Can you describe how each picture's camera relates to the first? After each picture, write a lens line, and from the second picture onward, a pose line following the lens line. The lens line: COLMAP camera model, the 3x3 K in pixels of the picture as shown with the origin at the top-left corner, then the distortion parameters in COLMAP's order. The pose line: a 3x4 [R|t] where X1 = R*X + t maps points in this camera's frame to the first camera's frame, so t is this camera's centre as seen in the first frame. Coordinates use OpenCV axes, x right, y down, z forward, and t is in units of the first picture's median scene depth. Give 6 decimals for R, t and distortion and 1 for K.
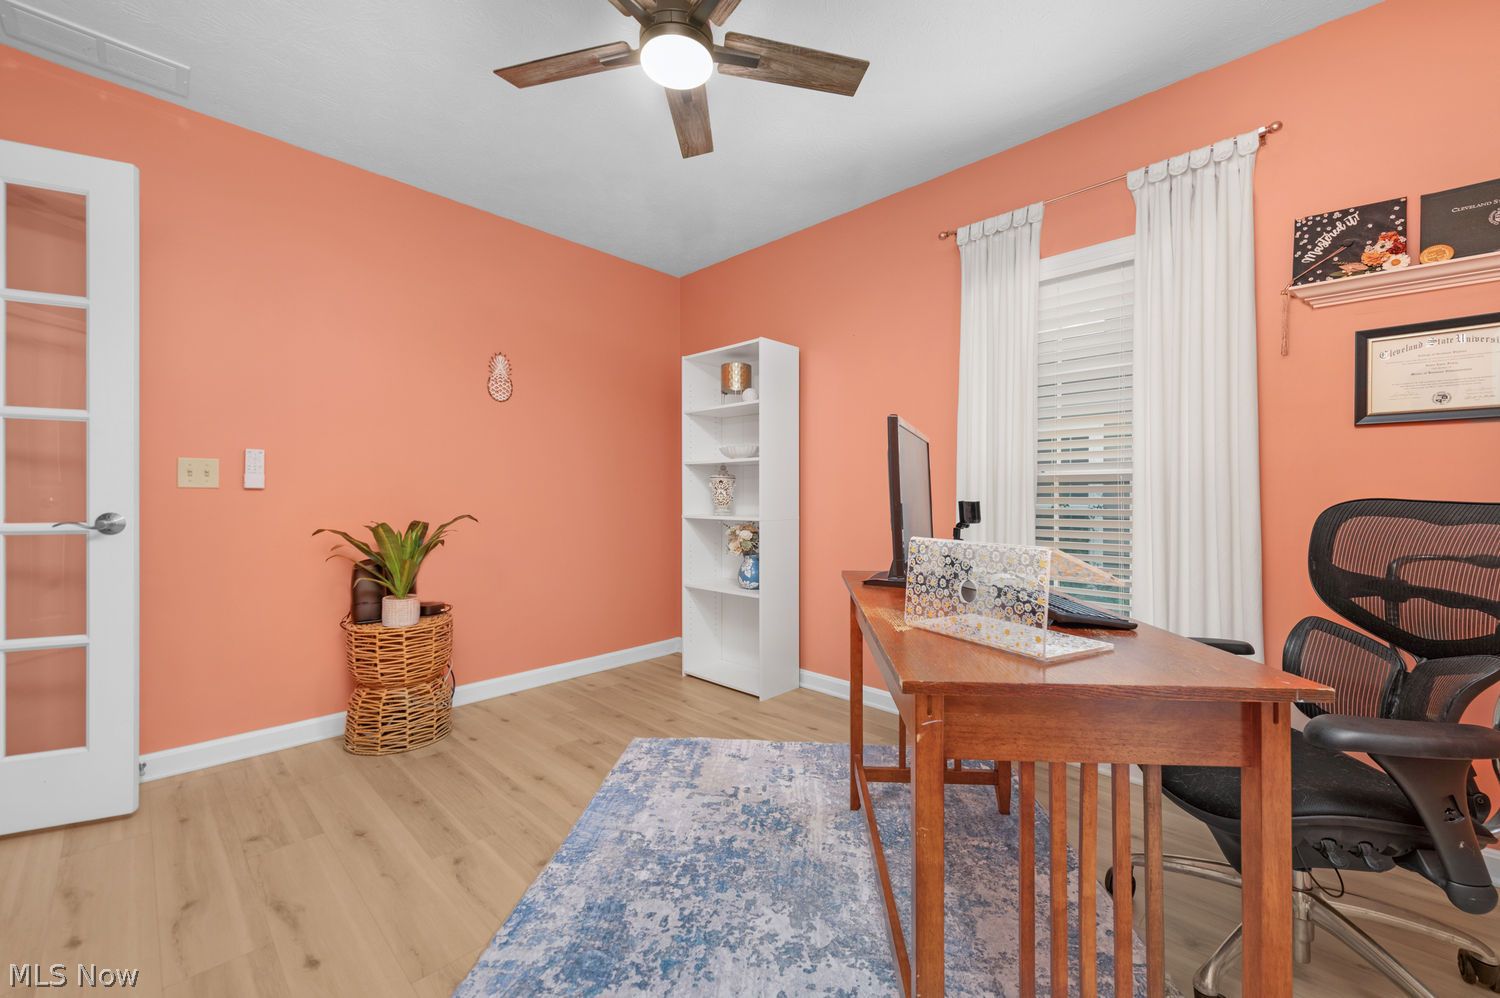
lens RADIAL K [[613.1, 0, 766.8], [0, 613.1, 495.1], [0, 0, 1]] dist [0.009160, -0.000030]
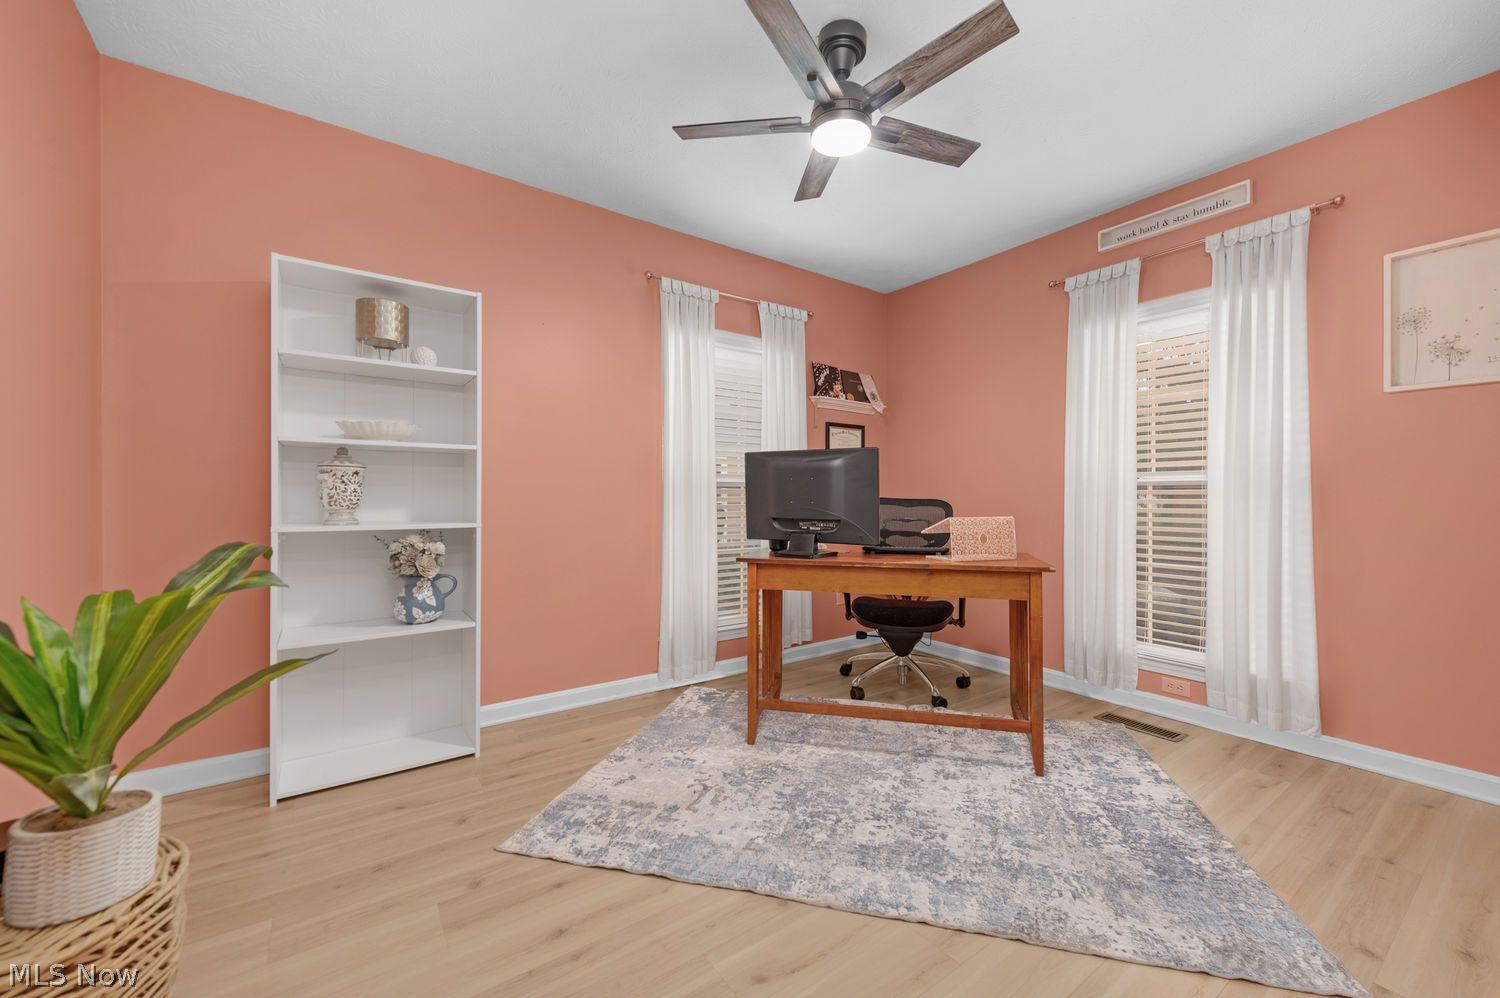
lens RADIAL K [[613.1, 0, 766.8], [0, 613.1, 495.1], [0, 0, 1]] dist [0.009160, -0.000030]
pose [[0.155501, 0.002207, 0.987833, -1.300102], [-0.003019, 0.999994, -0.001759, 0.002188], [-0.987831, -0.002708, 0.155506, 0.914928]]
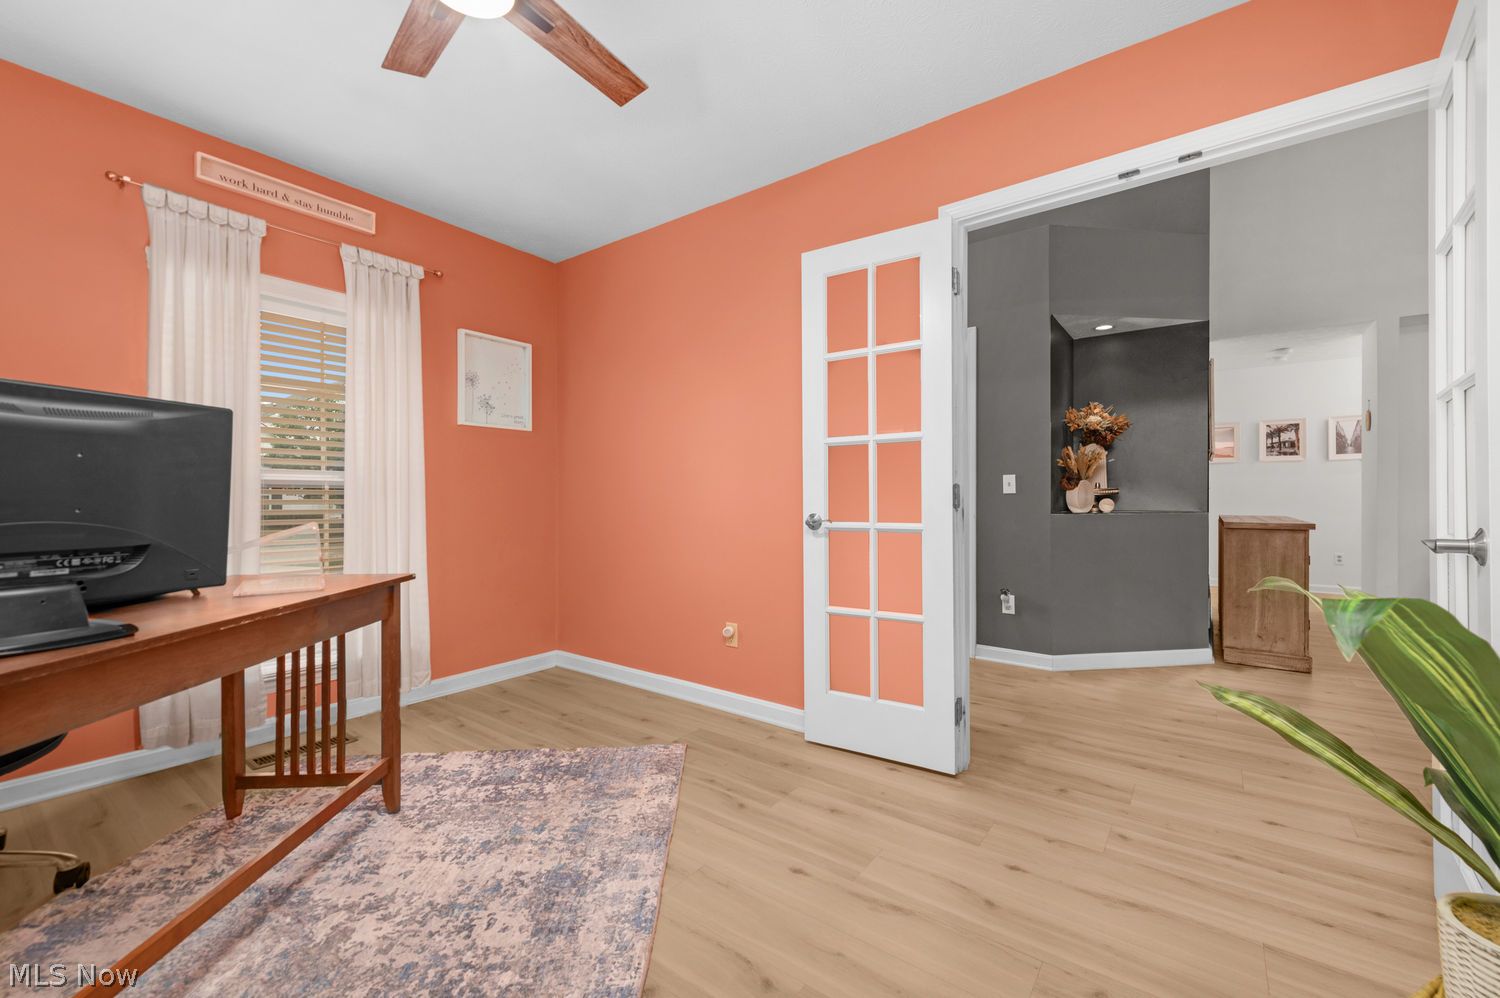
lens RADIAL K [[575.2, 0, 784.1], [0, 575.2, 497.9], [0, 0, 1]] dist [0.001779, 0.000054]
pose [[-0.984928, -0.003360, -0.172931, -0.415637], [-0.003027, 0.999993, -0.002189, 0.002682], [0.172937, -0.001633, -0.984932, 1.769117]]
